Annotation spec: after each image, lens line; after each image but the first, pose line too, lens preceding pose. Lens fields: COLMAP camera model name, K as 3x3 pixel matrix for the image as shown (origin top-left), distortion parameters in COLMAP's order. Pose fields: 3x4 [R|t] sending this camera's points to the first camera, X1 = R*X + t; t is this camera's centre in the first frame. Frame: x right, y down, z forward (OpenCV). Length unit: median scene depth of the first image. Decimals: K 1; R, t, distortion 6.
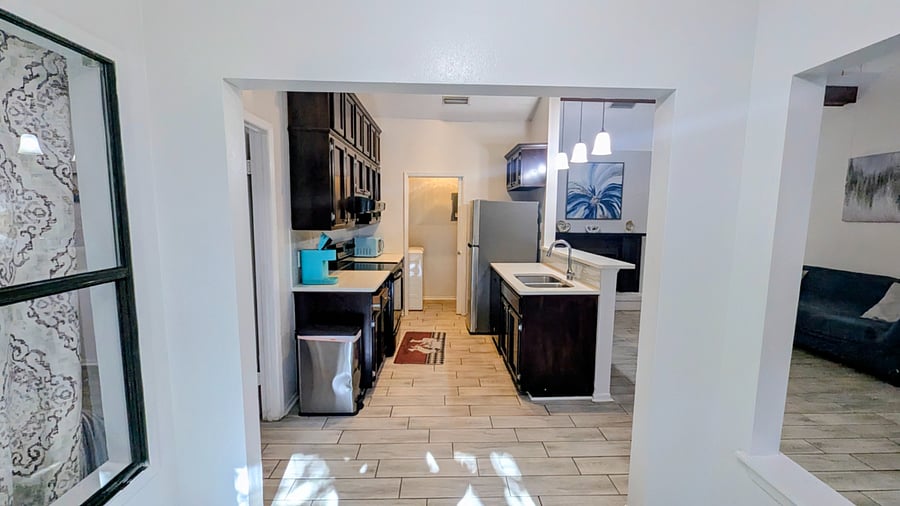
lens RADIAL K [[373.9, 0, 455.6], [0, 373.9, 258.2], [0, 0, 1]] dist [0.015796, -0.000272]
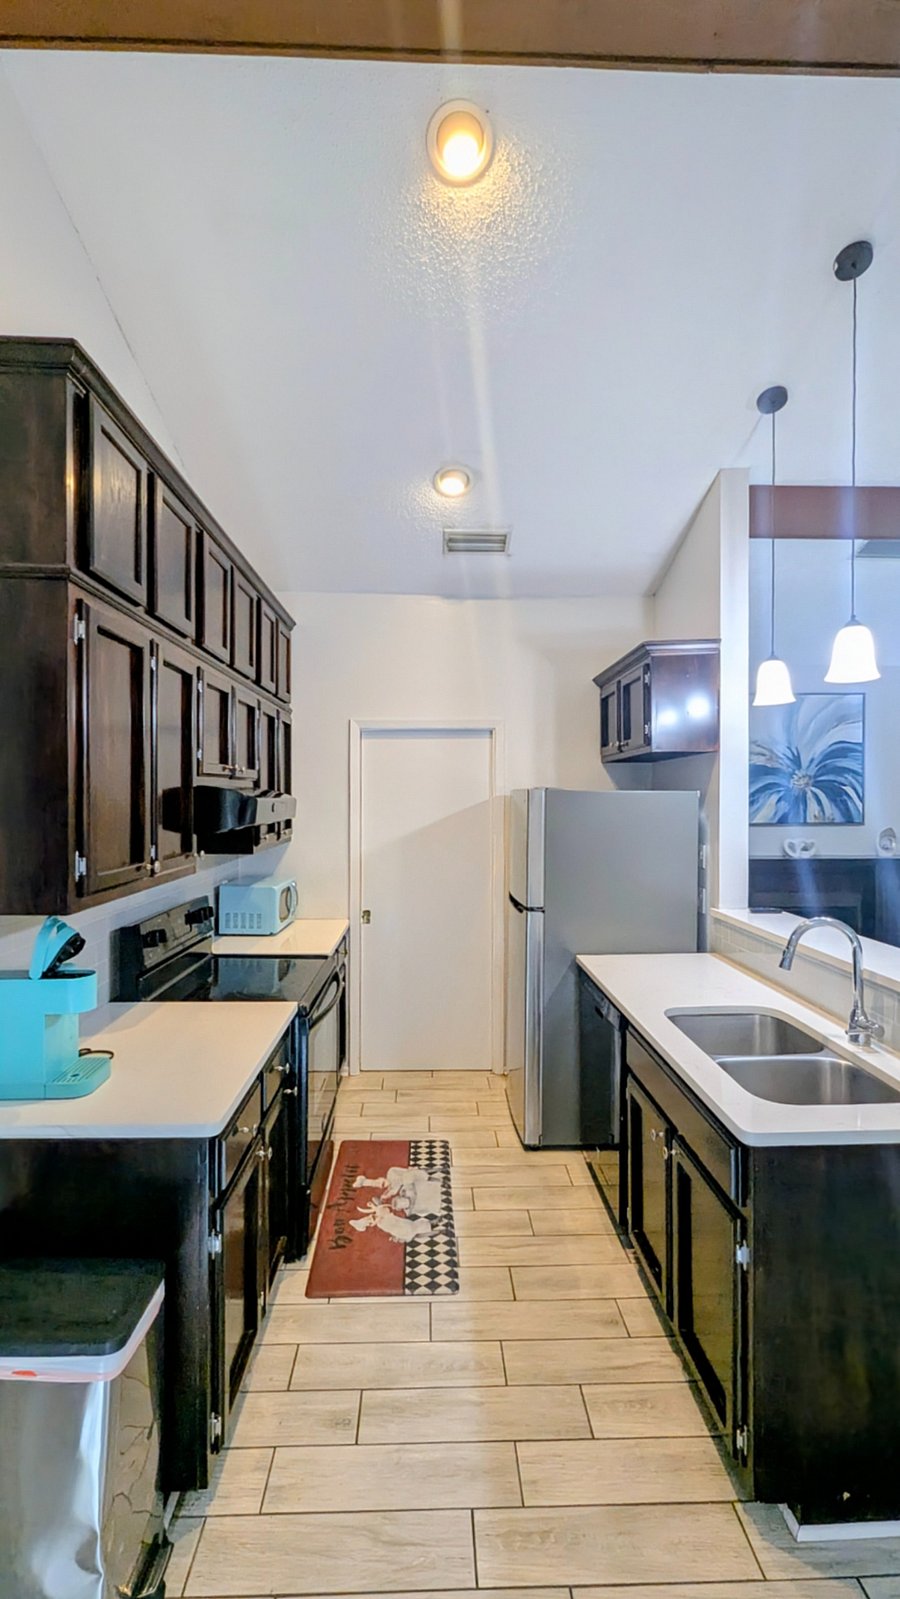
lens RADIAL K [[664.4, 0, 447.2], [0, 664.4, 796.7], [0, 0, 1]] dist [0.015796, -0.000272]
pose [[0.999894, -0.010164, -0.010386, -0.026735], [0.008872, 0.993006, -0.117731, -0.067192], [0.011510, 0.117627, 0.992991, 0.326811]]
